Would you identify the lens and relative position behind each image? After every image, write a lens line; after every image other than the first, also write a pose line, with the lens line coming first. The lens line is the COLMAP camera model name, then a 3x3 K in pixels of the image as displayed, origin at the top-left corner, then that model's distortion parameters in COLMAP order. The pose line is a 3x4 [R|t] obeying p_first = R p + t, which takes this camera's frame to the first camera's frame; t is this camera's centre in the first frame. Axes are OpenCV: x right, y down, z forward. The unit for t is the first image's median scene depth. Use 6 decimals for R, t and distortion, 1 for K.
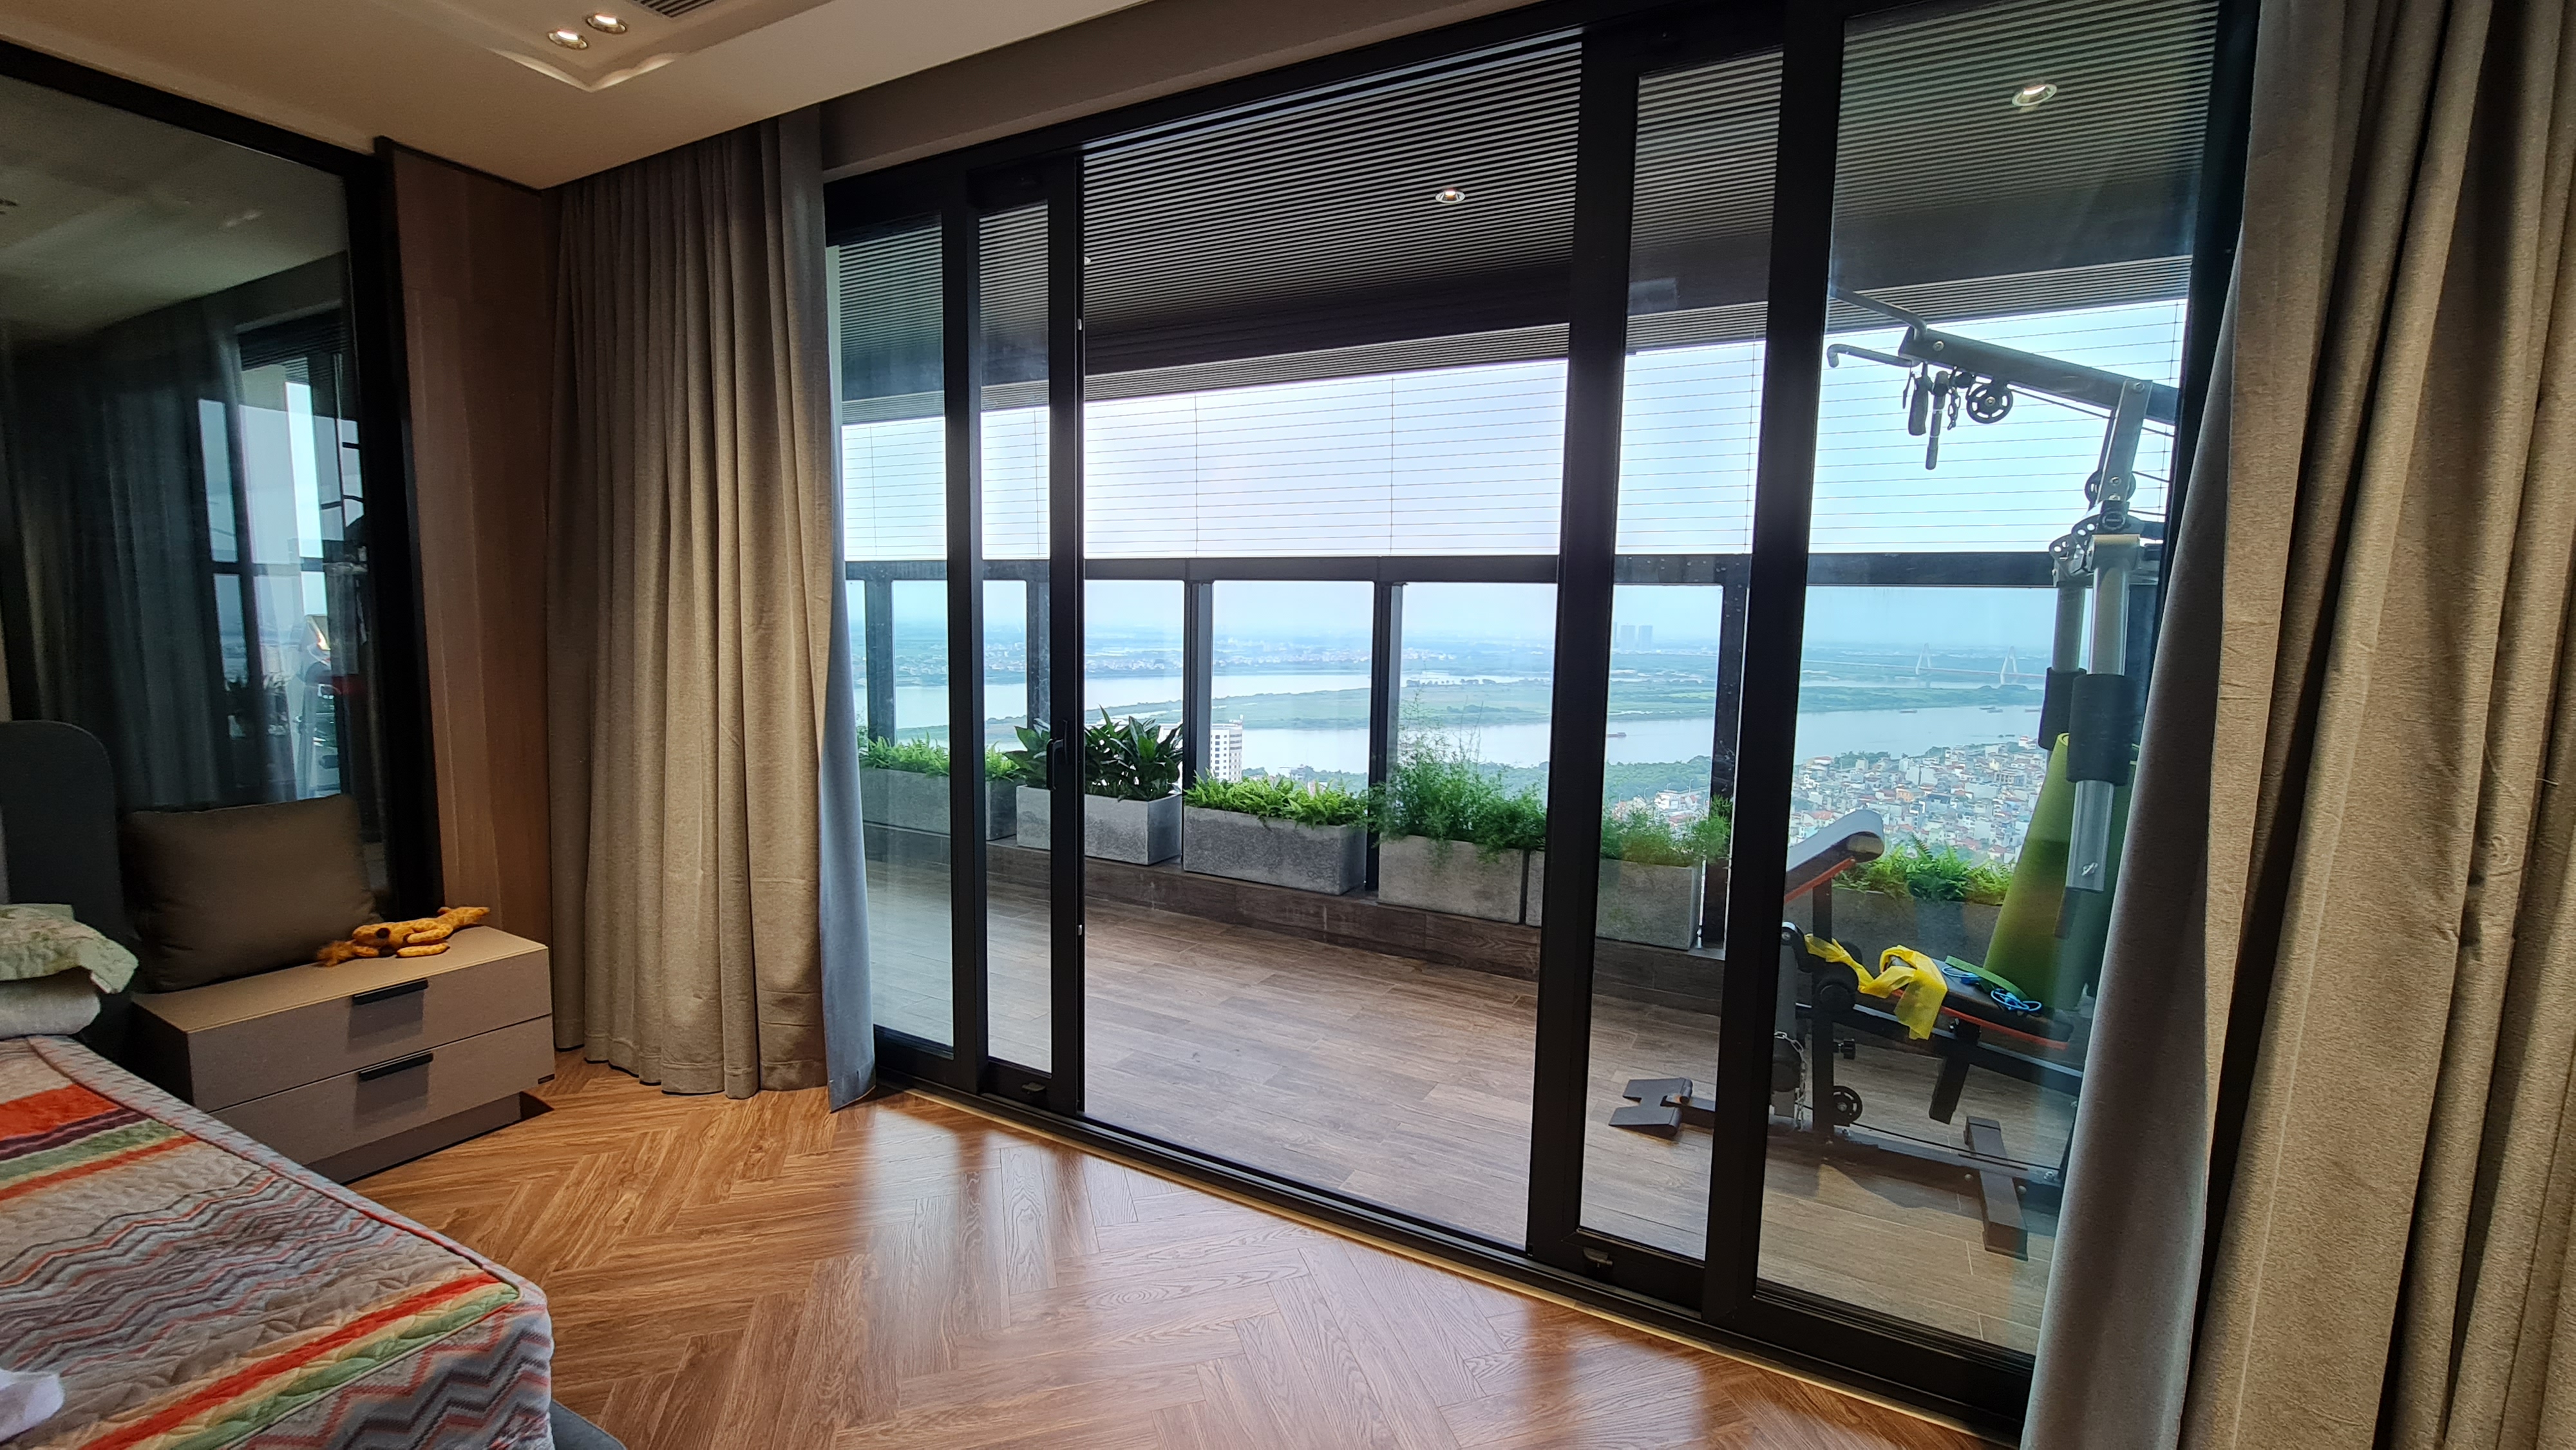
lens RADIAL K [[1065.2, 0, 1285.2], [0, 1065.2, 731.4], [0, 0, 1]] dist [-0.001559, -0.000089]
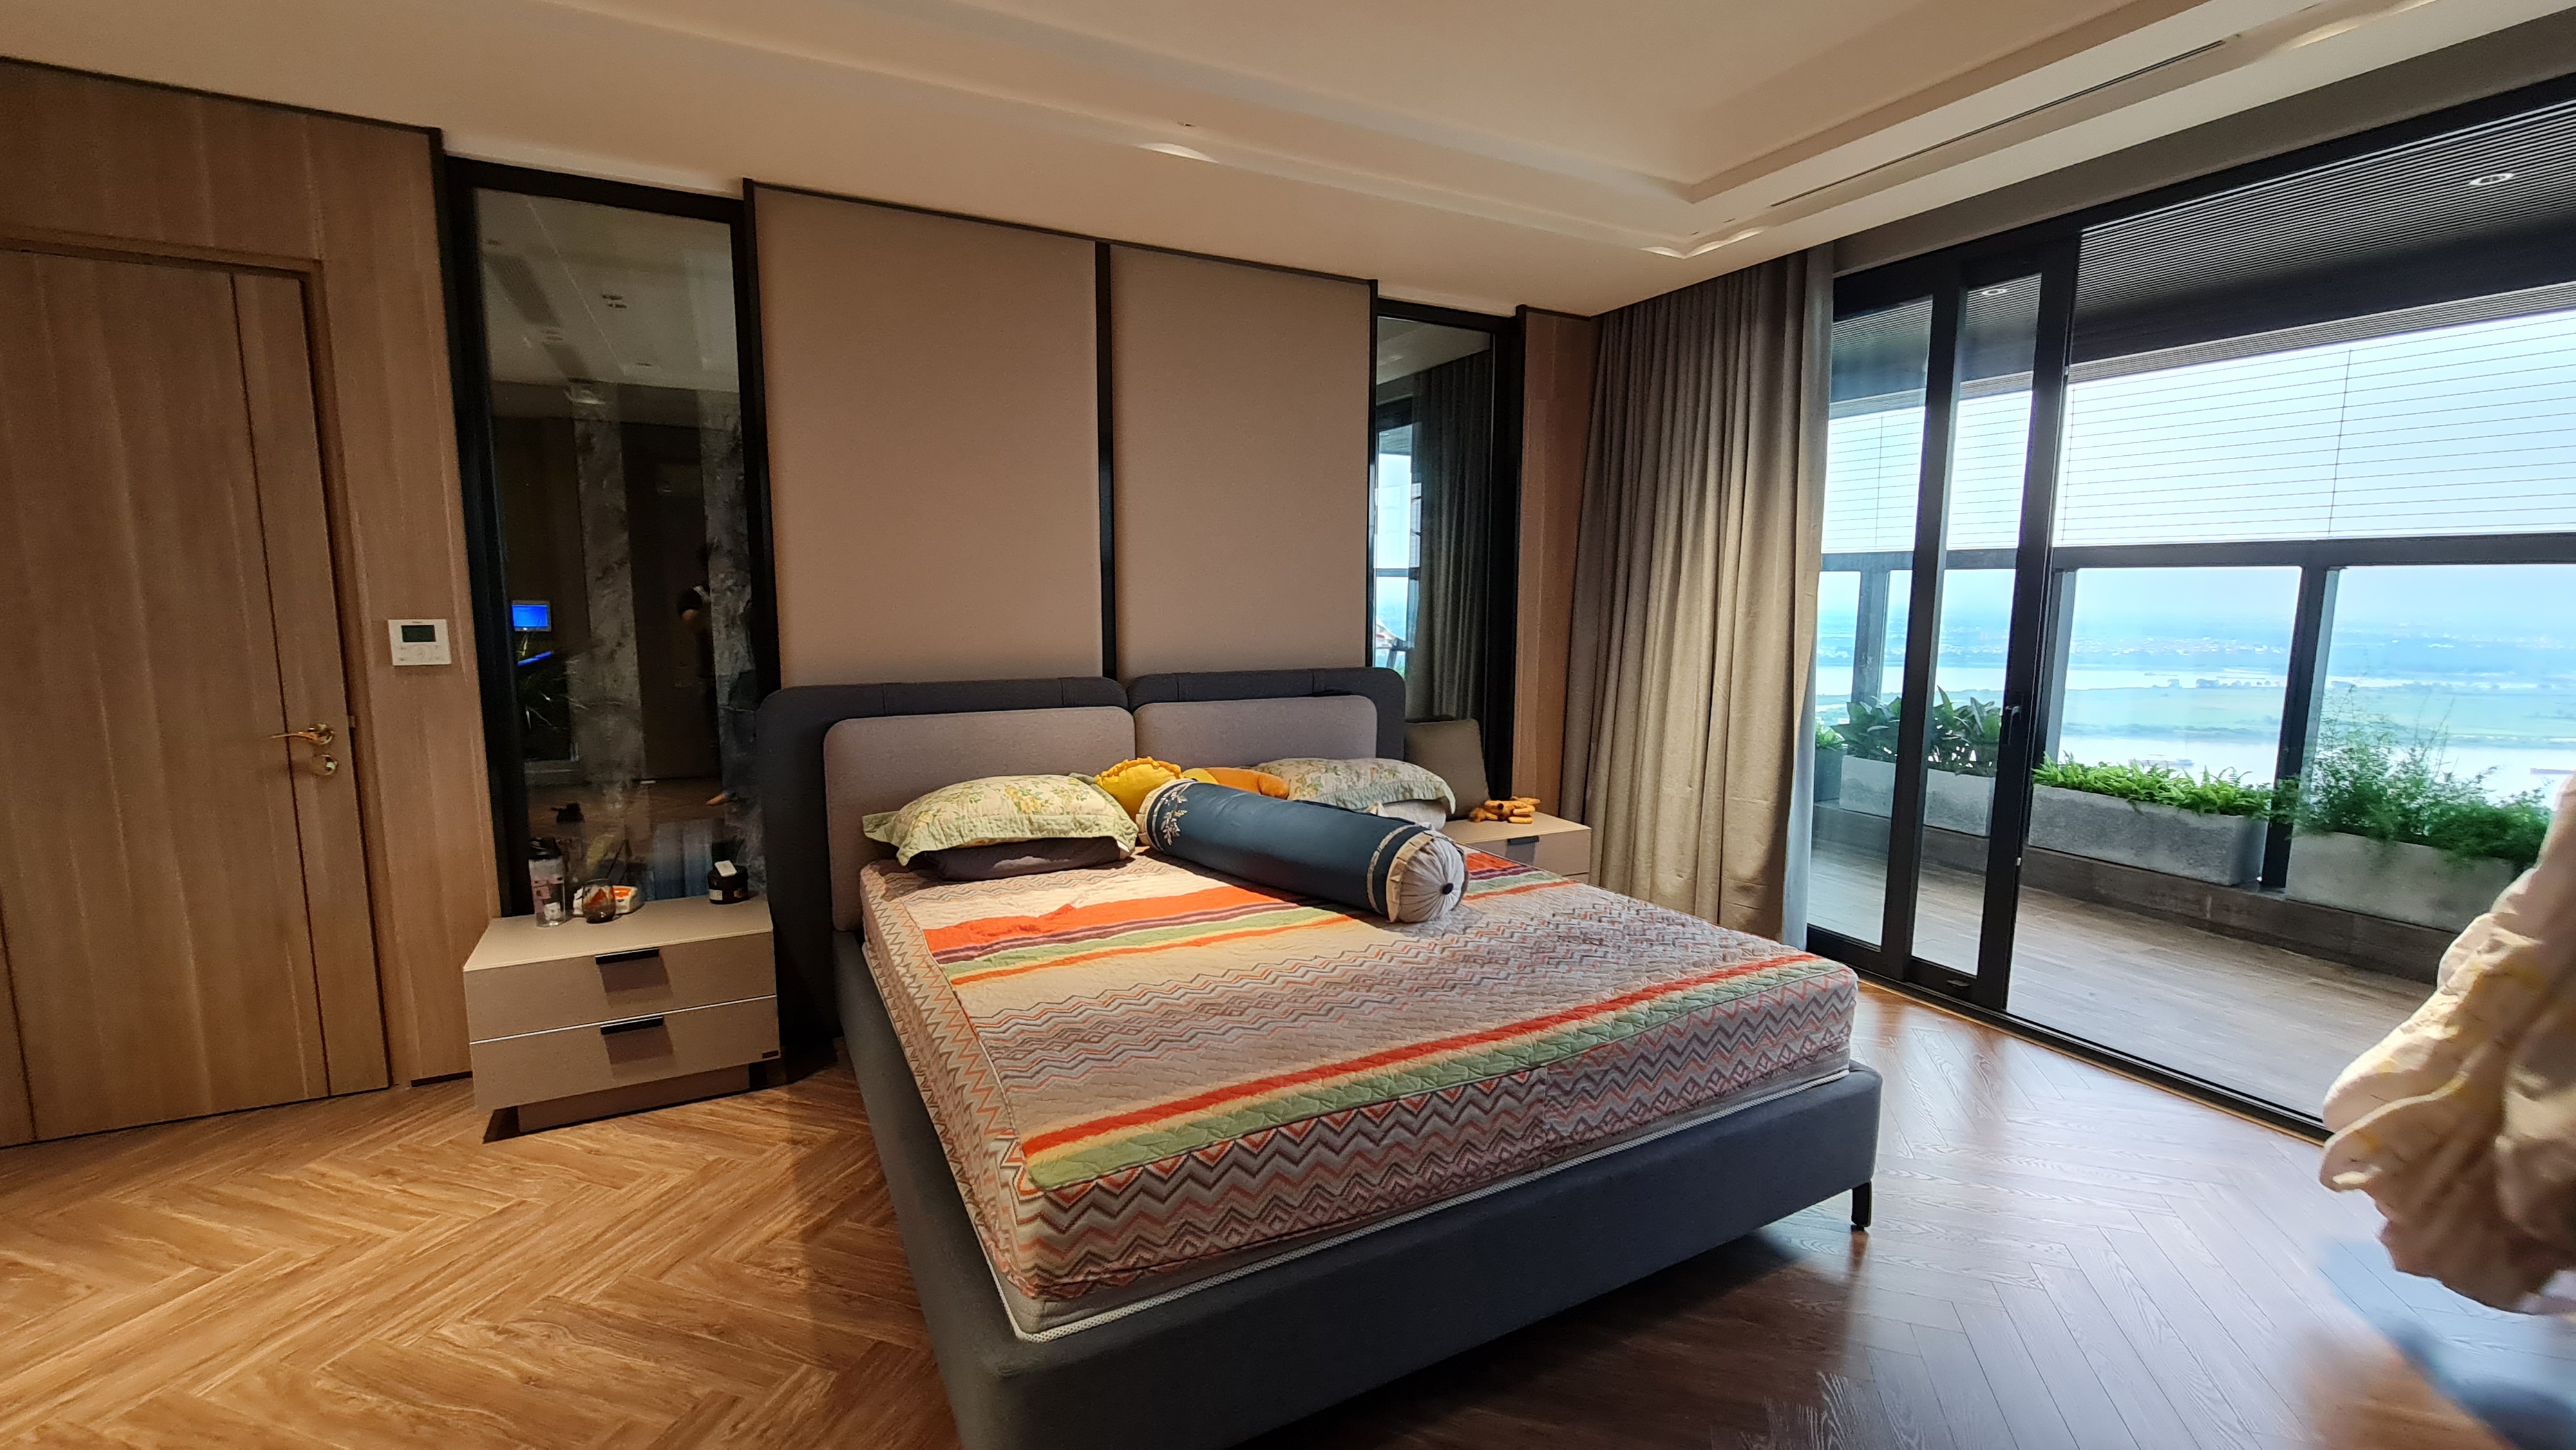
lens RADIAL K [[1065.2, 0, 1286.0], [0, 1065.2, 733.7], [0, 0, 1]] dist [-0.001559, -0.000089]
pose [[0.828328, 0.061944, -0.556809, -0.135601], [-0.051780, 0.998079, 0.034005, 0.025066], [0.557846, 0.000665, 0.829945, -0.311276]]
